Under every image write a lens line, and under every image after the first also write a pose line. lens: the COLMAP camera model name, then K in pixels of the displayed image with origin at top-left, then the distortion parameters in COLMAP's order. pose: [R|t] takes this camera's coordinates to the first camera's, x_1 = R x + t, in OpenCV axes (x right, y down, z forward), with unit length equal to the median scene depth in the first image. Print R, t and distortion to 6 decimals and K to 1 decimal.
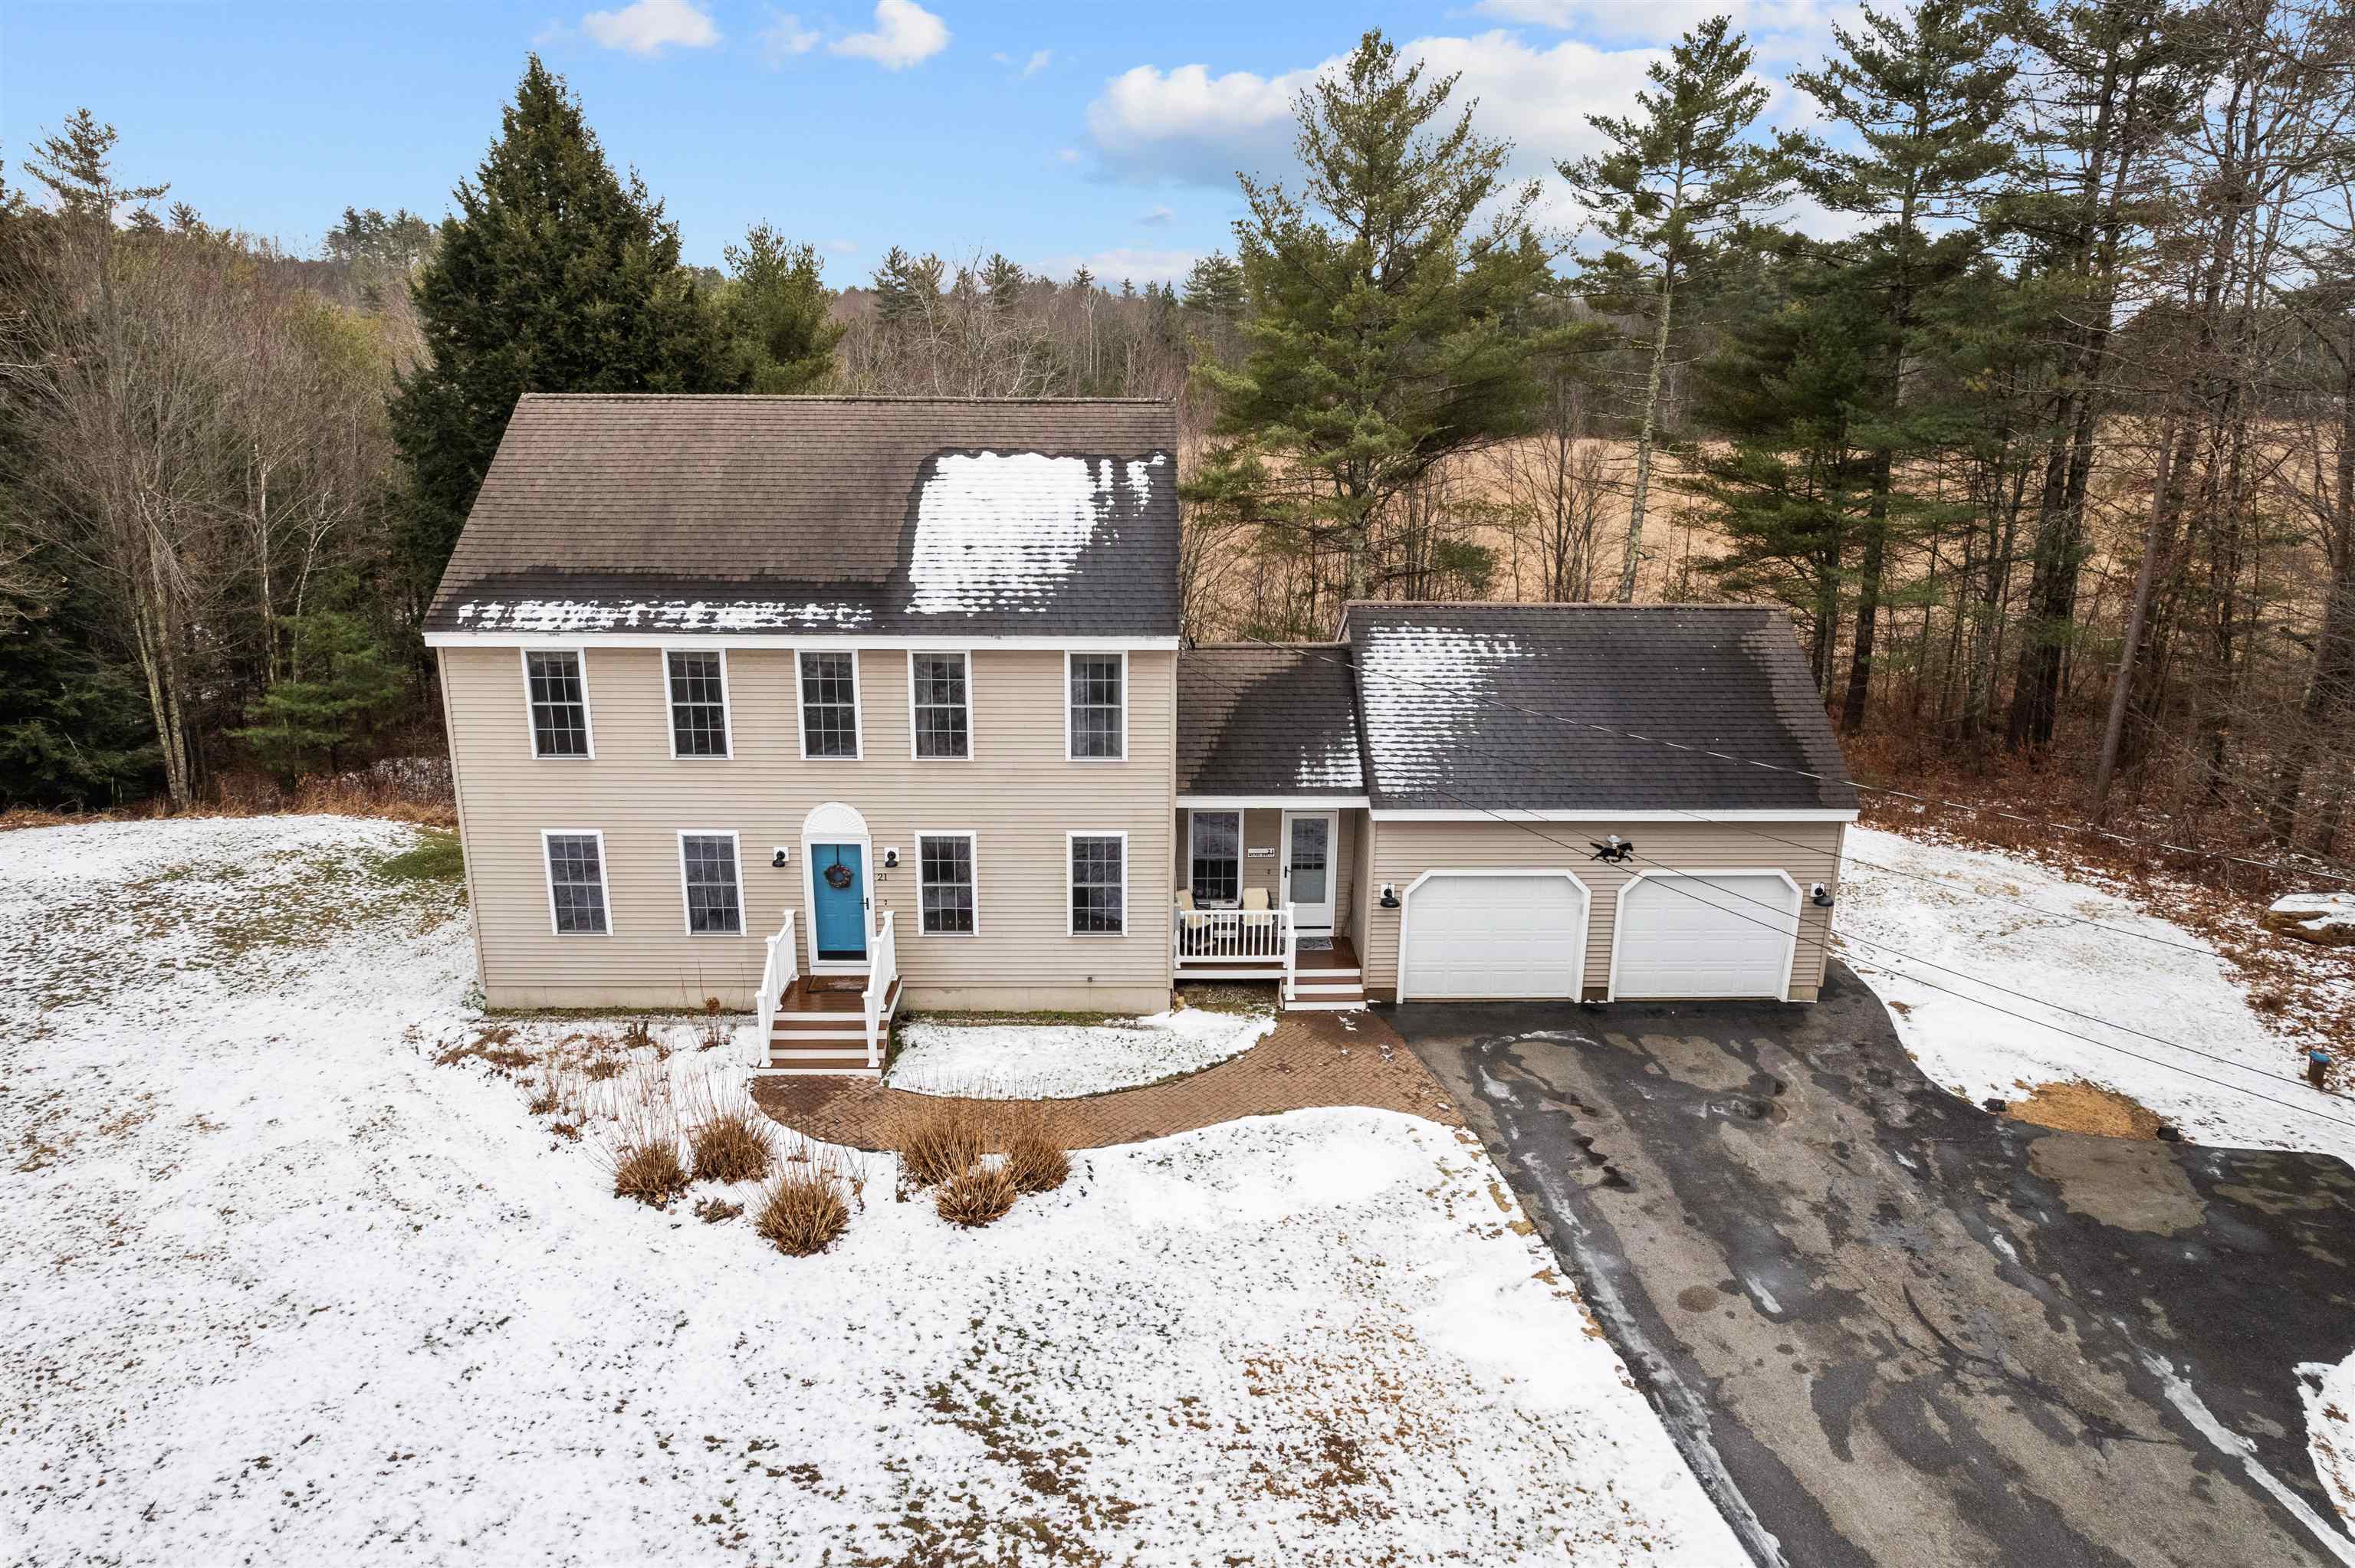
lens RADIAL K [[1491.7, 0, 1180.5], [0, 1491.7, 767.8], [0, 0, 1]] dist [-0.057718, 0.048724]
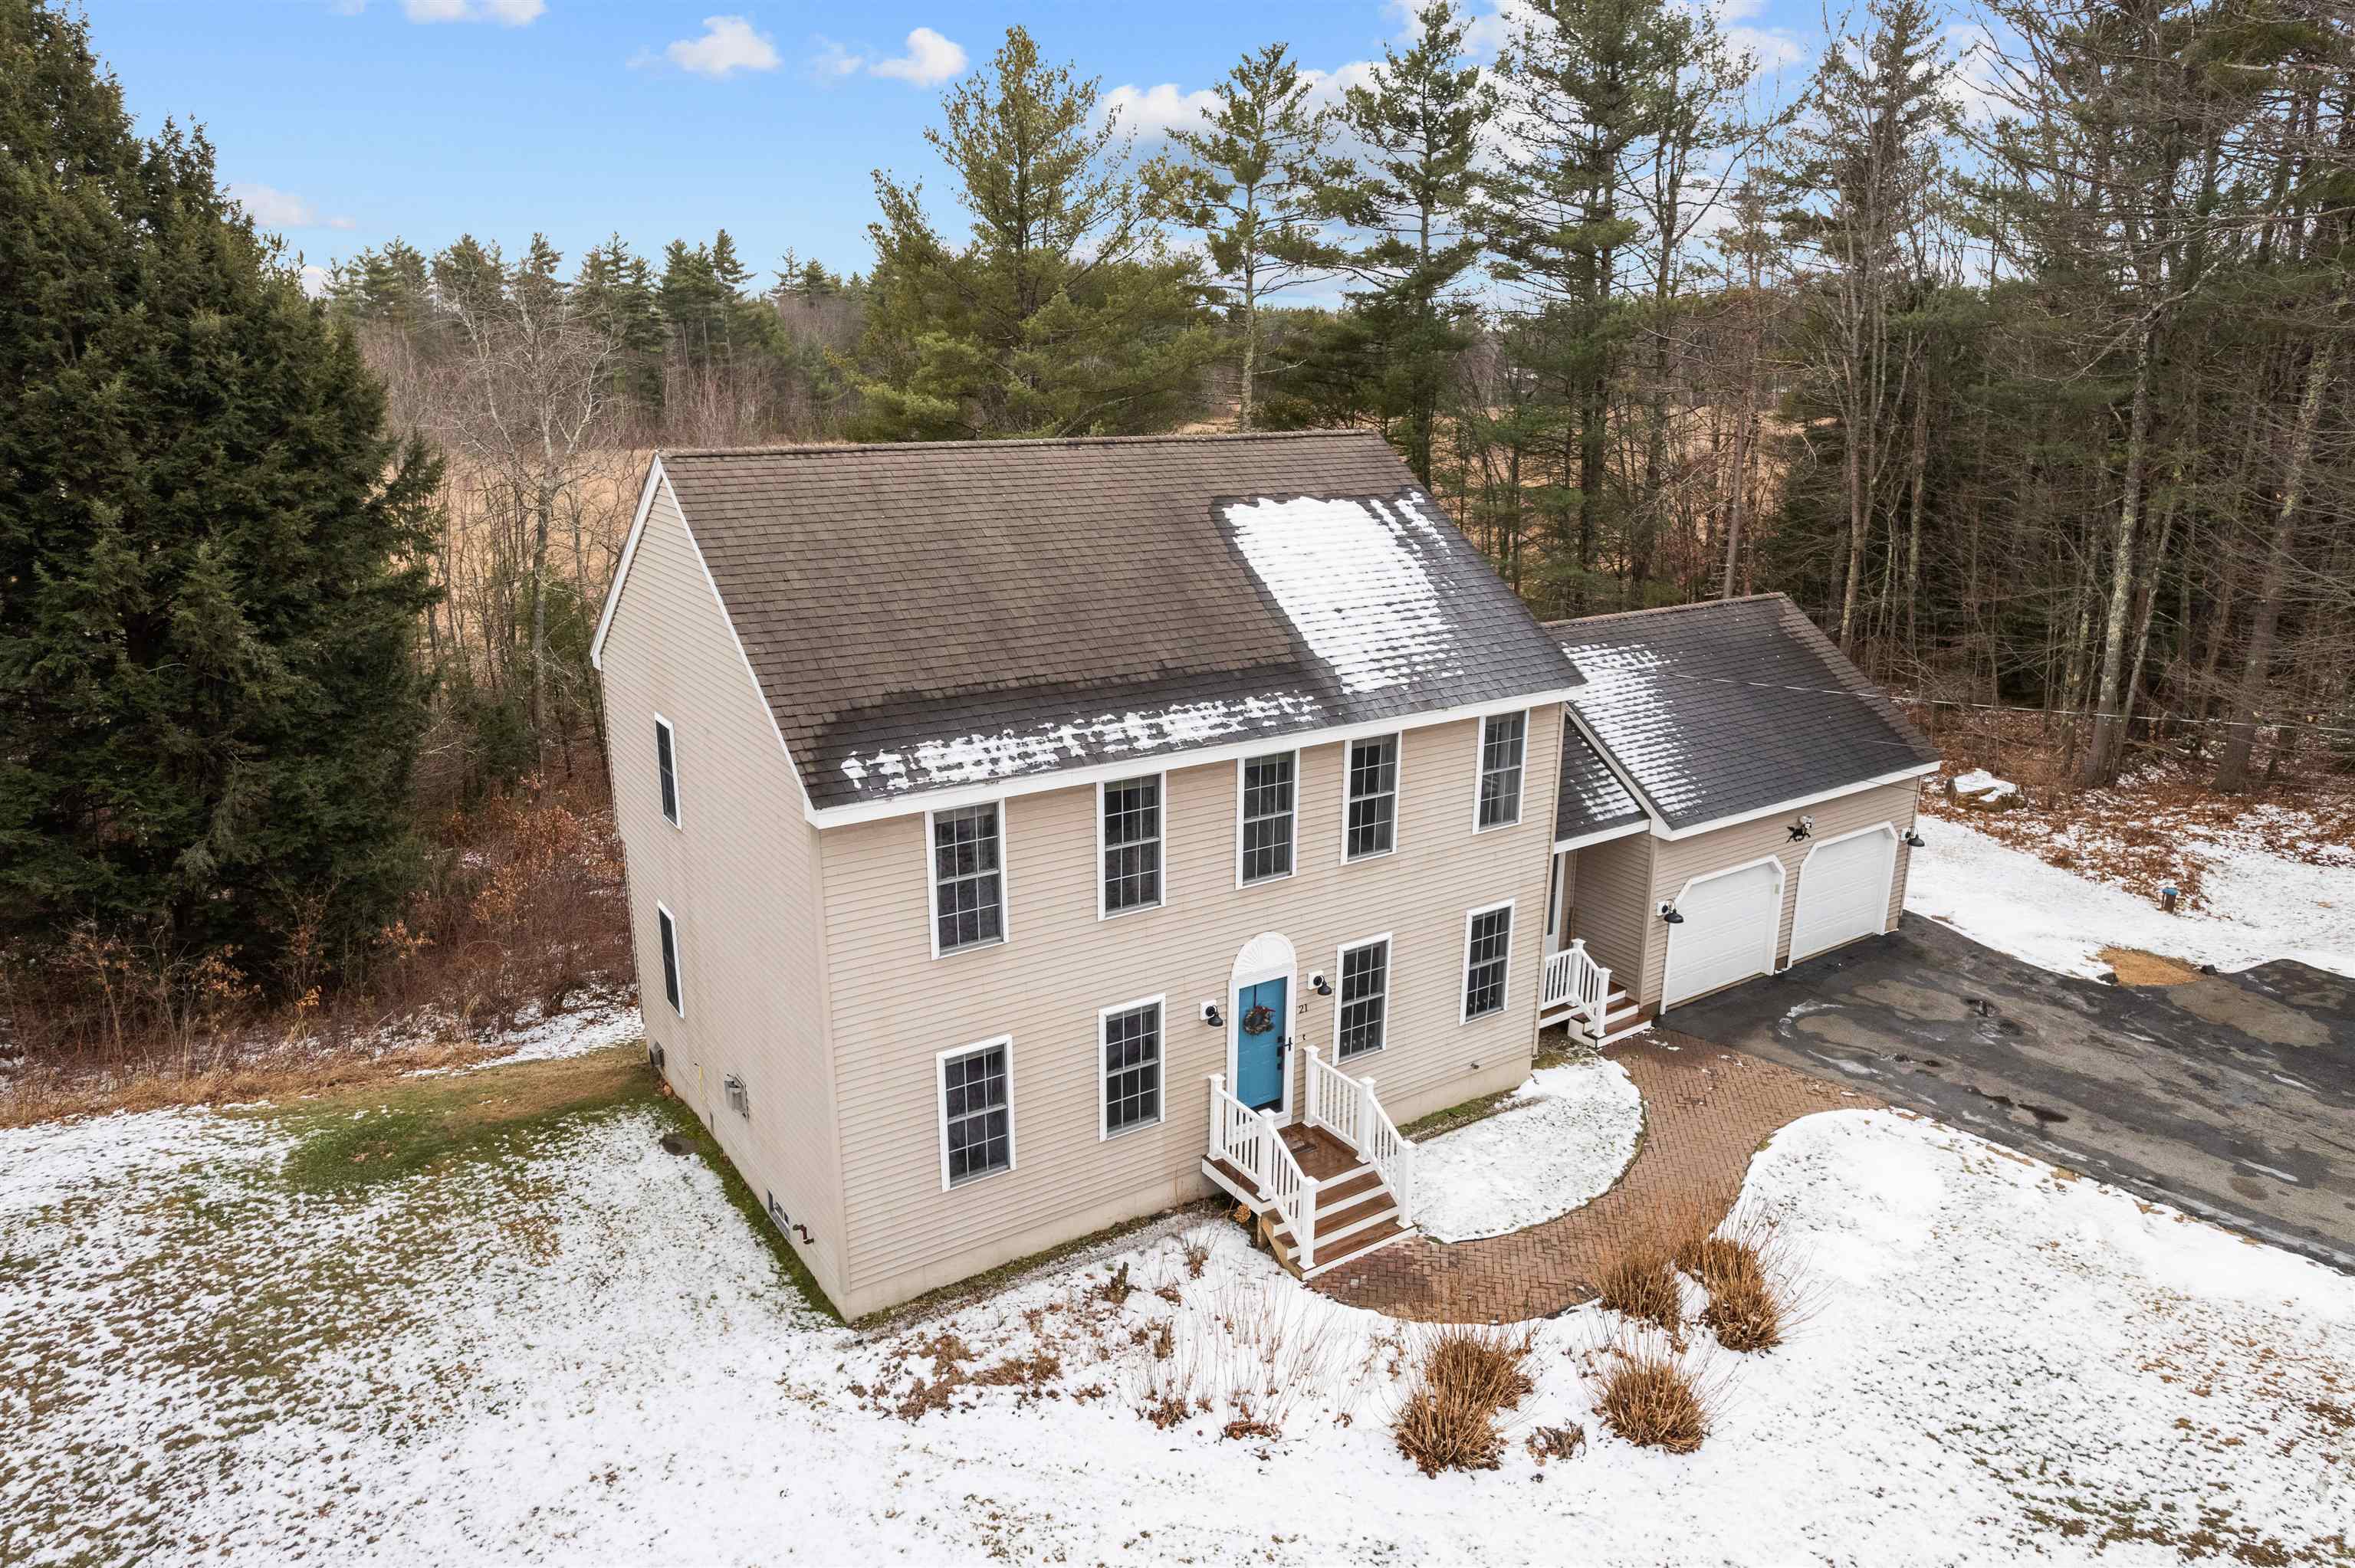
lens RADIAL K [[1491.7, 0, 1178.6], [0, 1491.7, 774.6], [0, 0, 1]] dist [-0.057718, 0.048724]
pose [[0.847836, -0.151171, 0.508254, -0.696043], [0.149900, 0.987734, 0.043730, -0.109231], [-0.508630, 0.039111, 0.860096, 0.317699]]
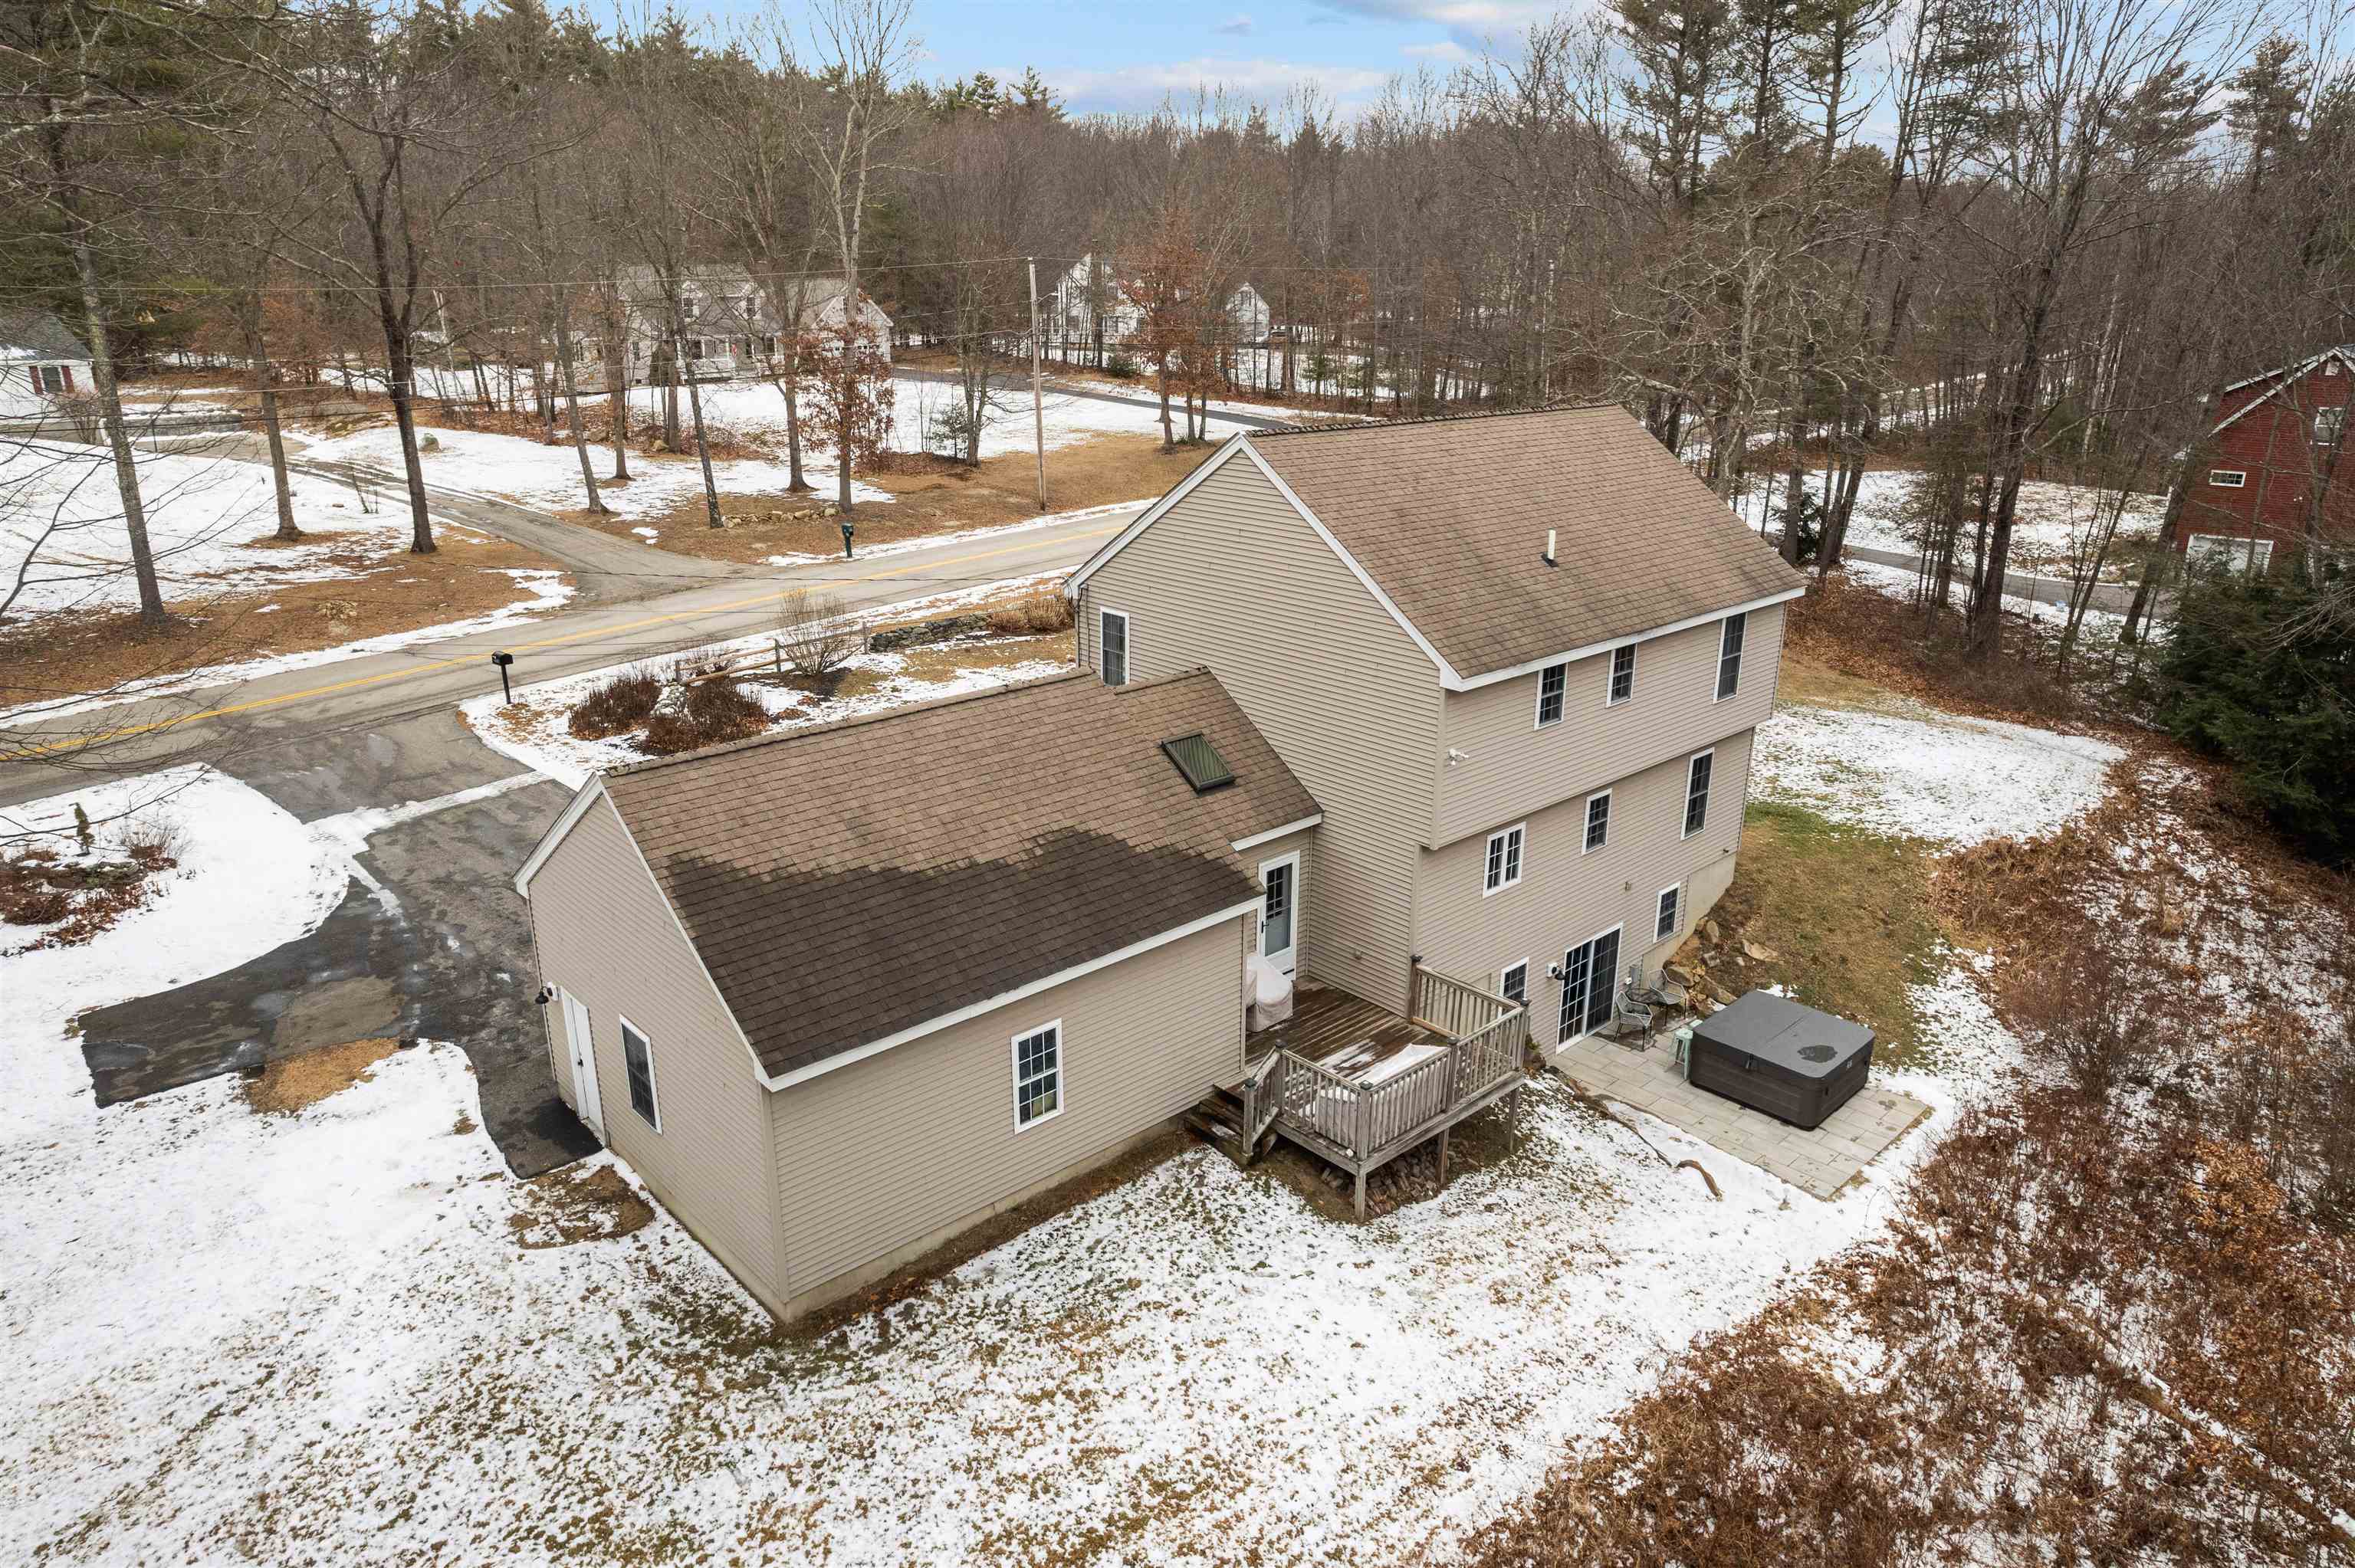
lens RADIAL K [[1491.7, 0, 1175.6], [0, 1491.7, 792.3], [0, 0, 1]] dist [-0.057718, 0.048724]
pose [[-0.750168, 0.198722, -0.630680, 0.763974], [-0.194377, 0.845365, 0.497570, -0.586881], [0.632033, 0.495851, -0.595539, 1.888801]]
